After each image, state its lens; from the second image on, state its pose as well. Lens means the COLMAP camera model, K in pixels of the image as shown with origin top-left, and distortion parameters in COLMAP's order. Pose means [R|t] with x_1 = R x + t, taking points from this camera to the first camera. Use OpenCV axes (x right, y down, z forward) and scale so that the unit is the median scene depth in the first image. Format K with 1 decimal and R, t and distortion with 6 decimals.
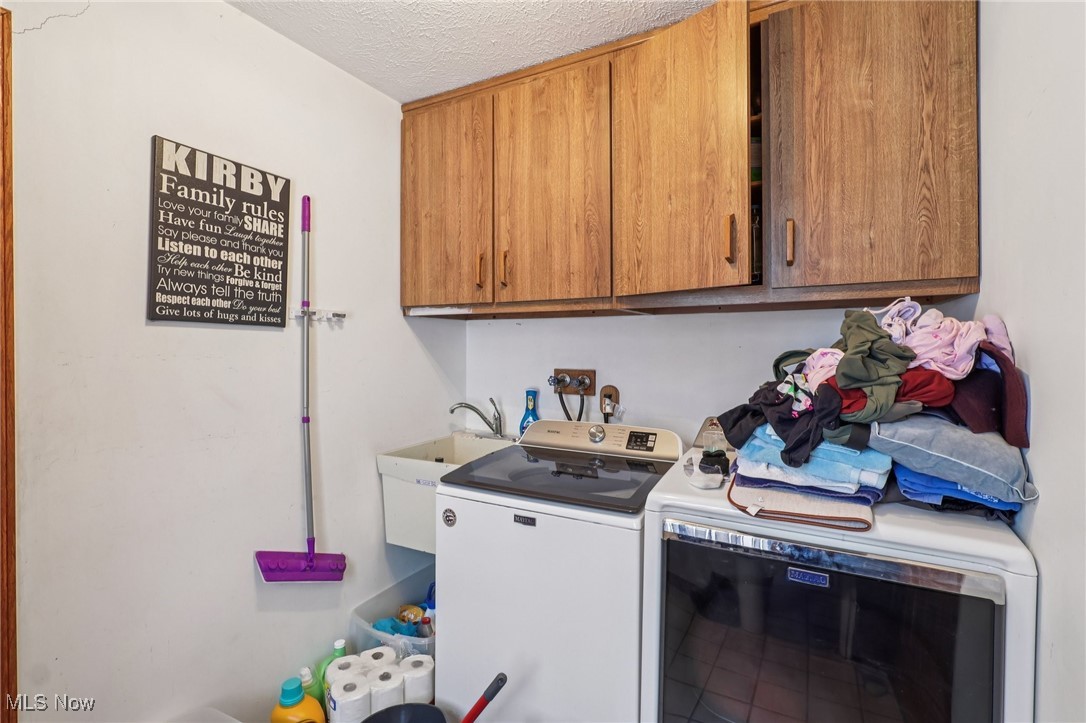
lens RADIAL K [[513.1, 0, 533.4], [0, 513.1, 352.3], [0, 0, 1]] dist [-0.010096, 0.003058]
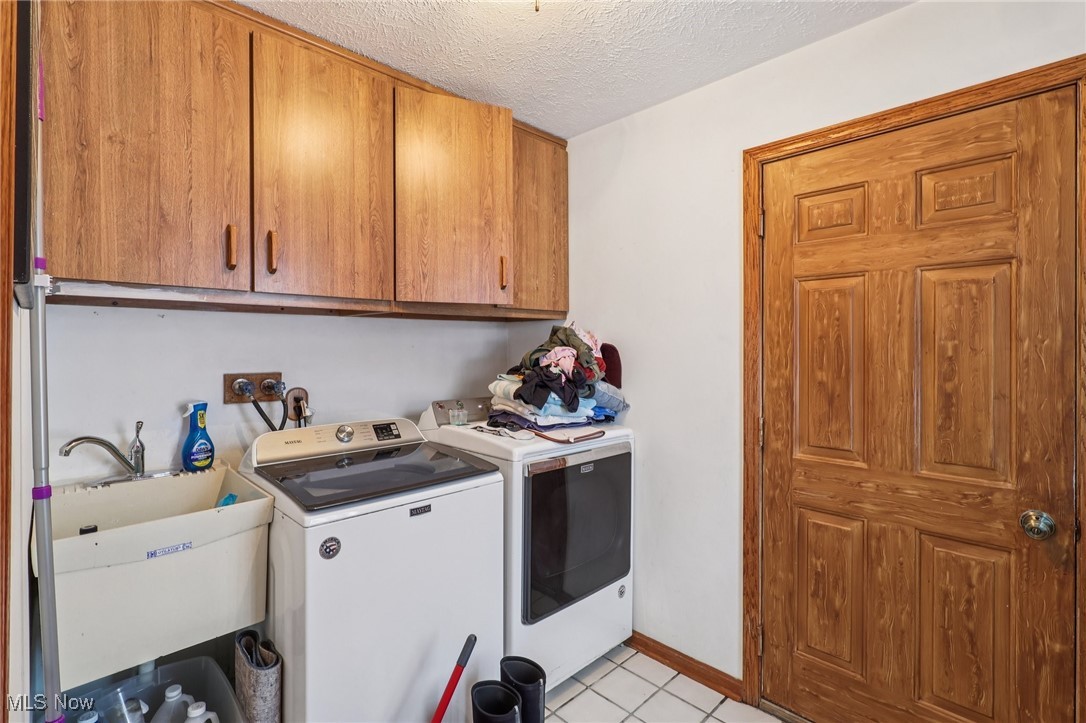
lens RADIAL K [[513.1, 0, 531.7], [0, 513.1, 353.8], [0, 0, 1]] dist [-0.010096, 0.003058]
pose [[0.282538, -0.014648, 0.959144, -0.820944], [0.013749, 0.999843, 0.011219, -0.003291], [-0.959158, 0.010017, 0.282695, 0.409439]]
